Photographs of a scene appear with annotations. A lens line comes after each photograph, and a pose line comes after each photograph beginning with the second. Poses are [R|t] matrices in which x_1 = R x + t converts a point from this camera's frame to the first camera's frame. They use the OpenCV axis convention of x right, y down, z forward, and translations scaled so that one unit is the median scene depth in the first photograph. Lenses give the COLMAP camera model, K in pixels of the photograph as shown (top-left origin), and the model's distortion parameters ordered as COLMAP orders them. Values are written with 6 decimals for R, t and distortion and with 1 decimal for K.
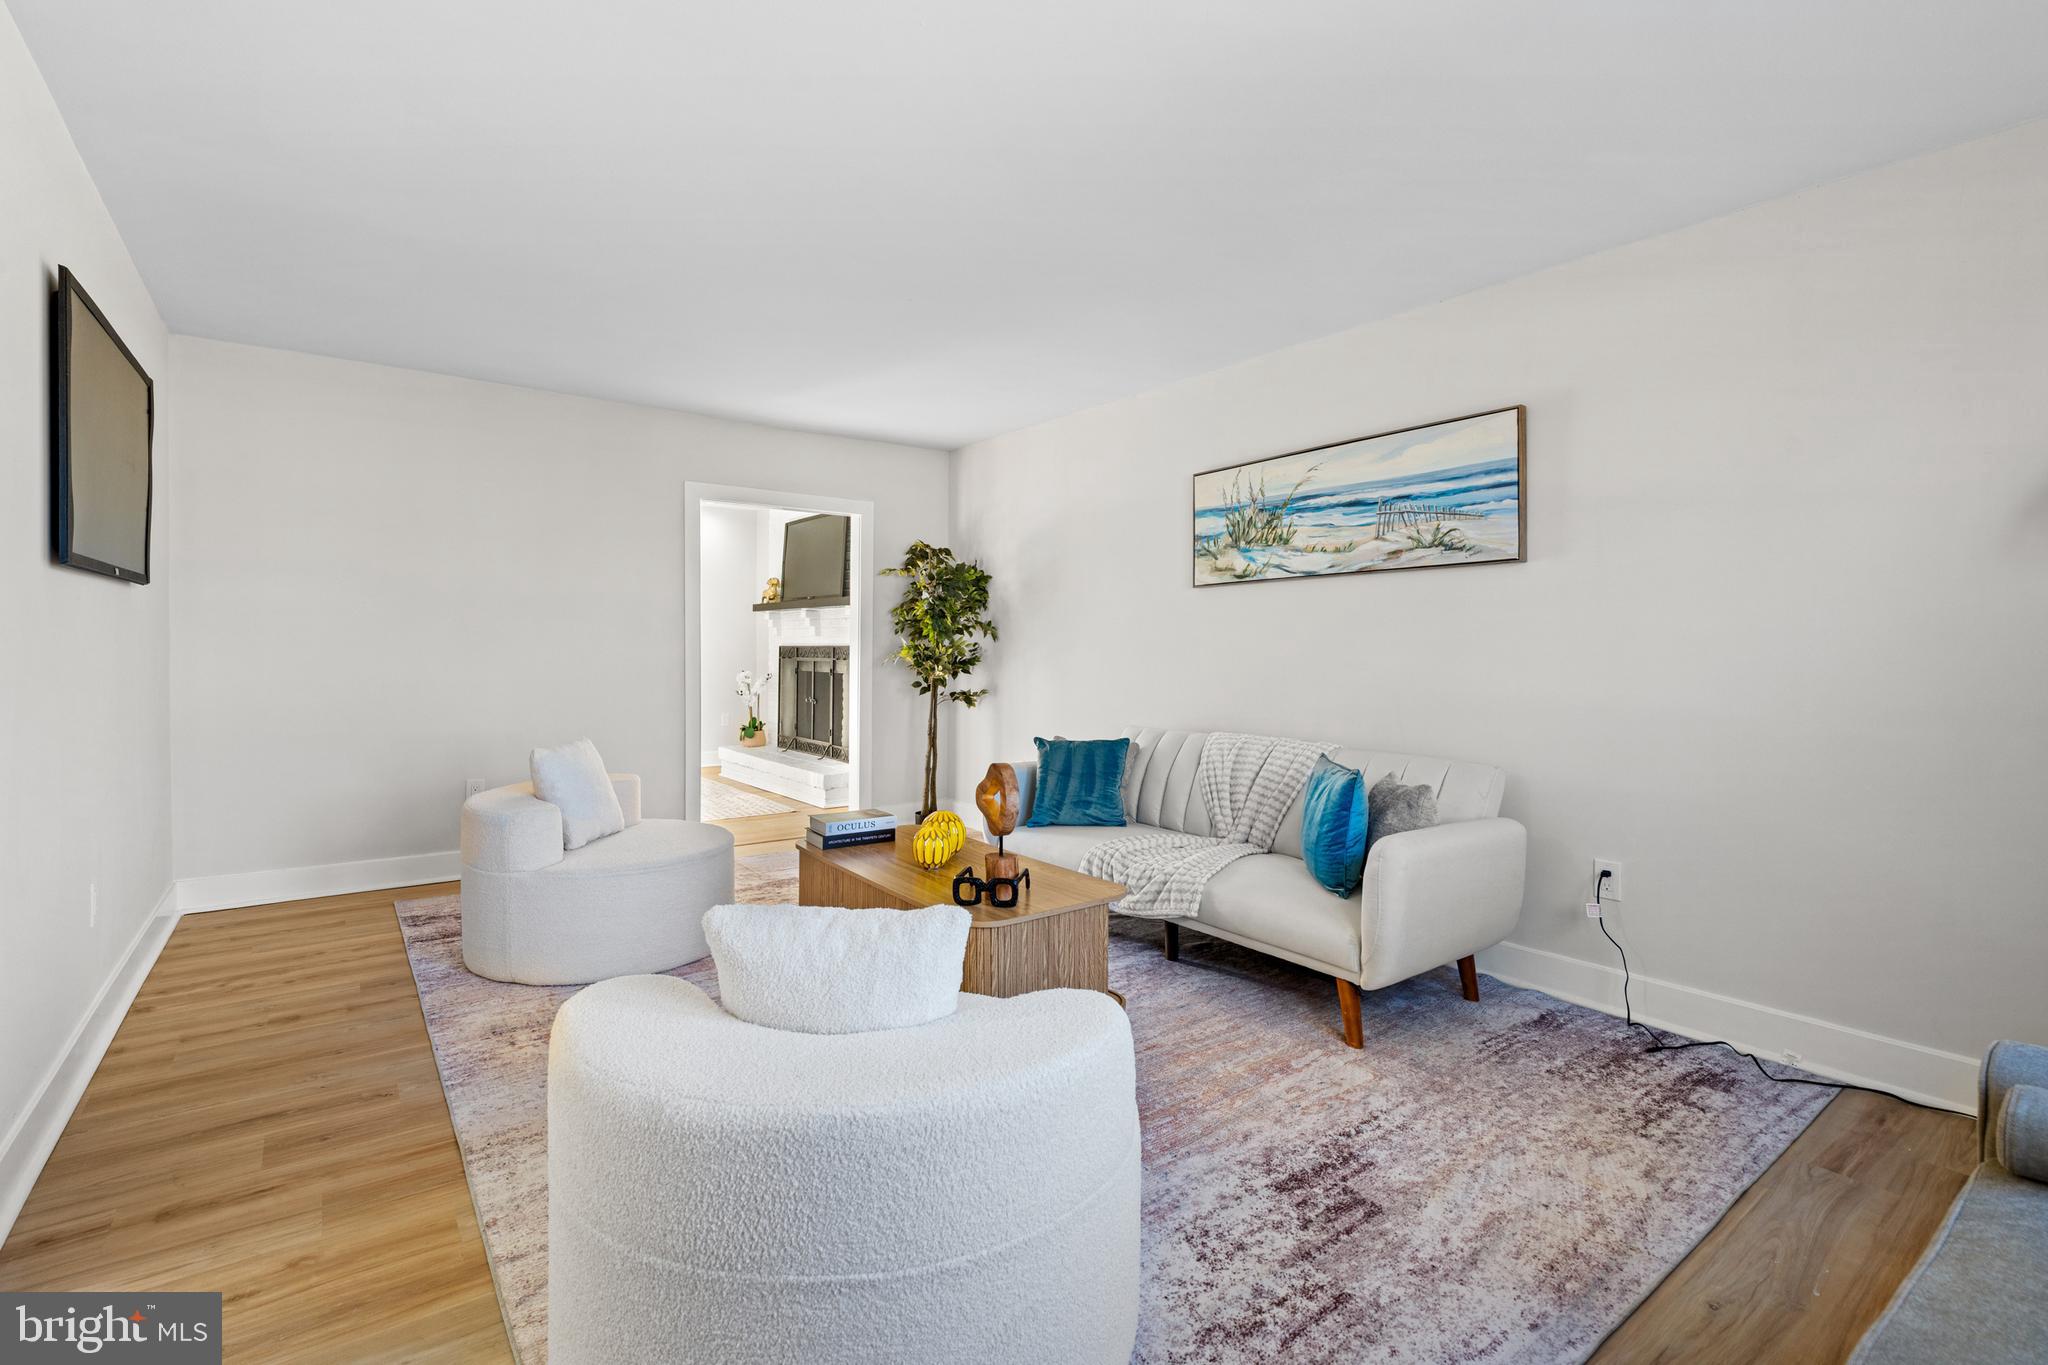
lens RADIAL K [[916.5, 0, 1033.9], [0, 916.5, 648.8], [0, 0, 1]] dist [-0.006009, 0.001605]
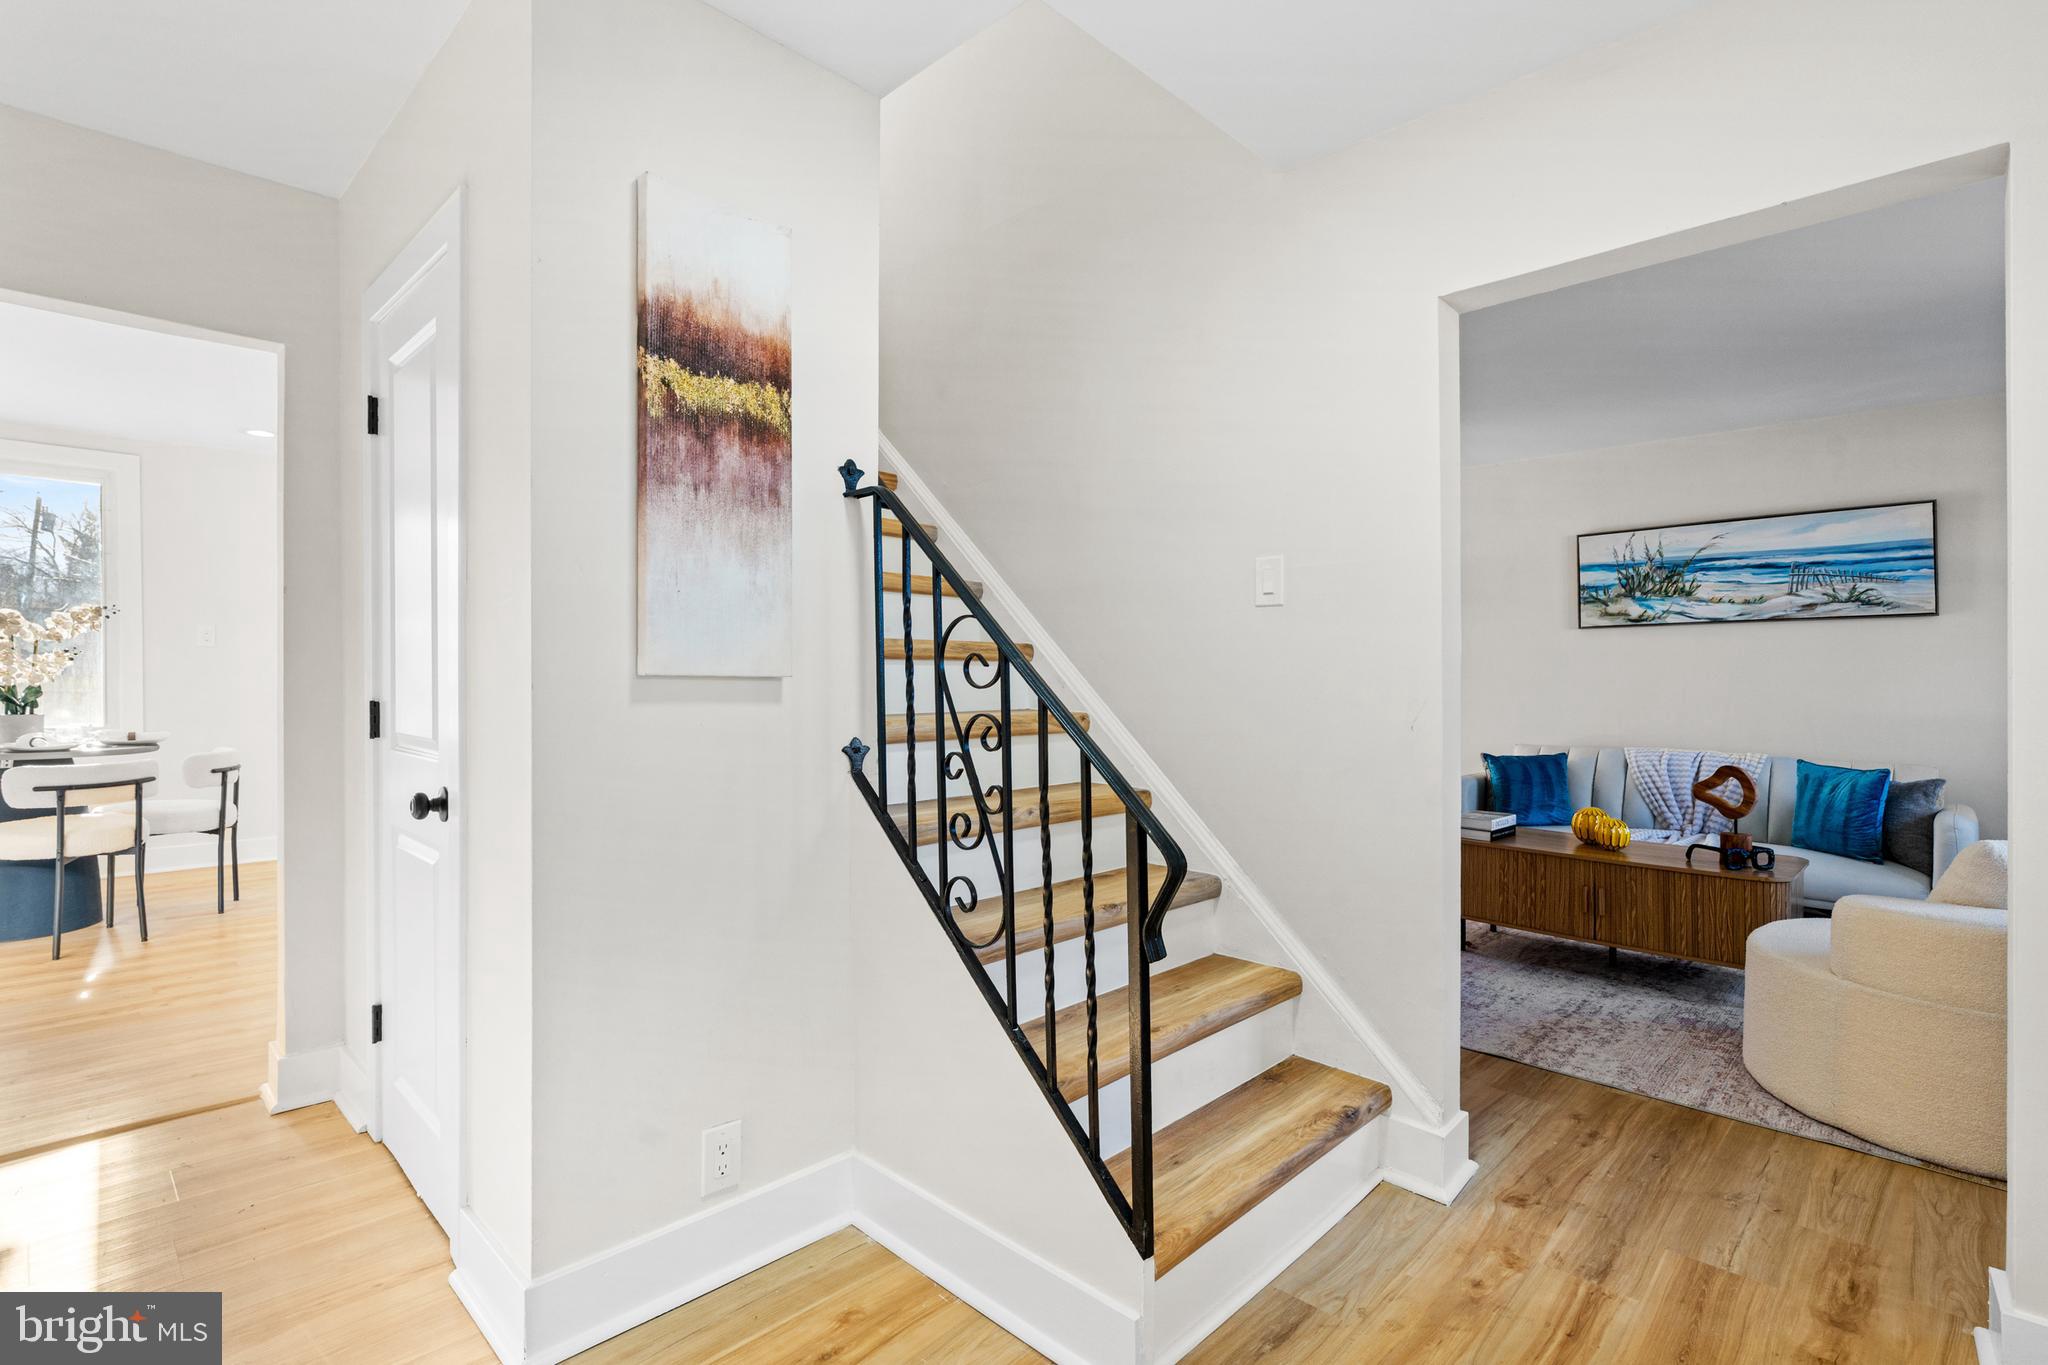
lens RADIAL K [[949.2, 0, 1019.0], [0, 949.2, 677.4], [0, 0, 1]] dist [-0.012567, 0.000278]
pose [[0.989628, -0.002272, 0.143635, -0.822946], [0.001938, 0.999995, 0.002466, -0.007870], [-0.143640, -0.002162, 0.989628, -0.143772]]
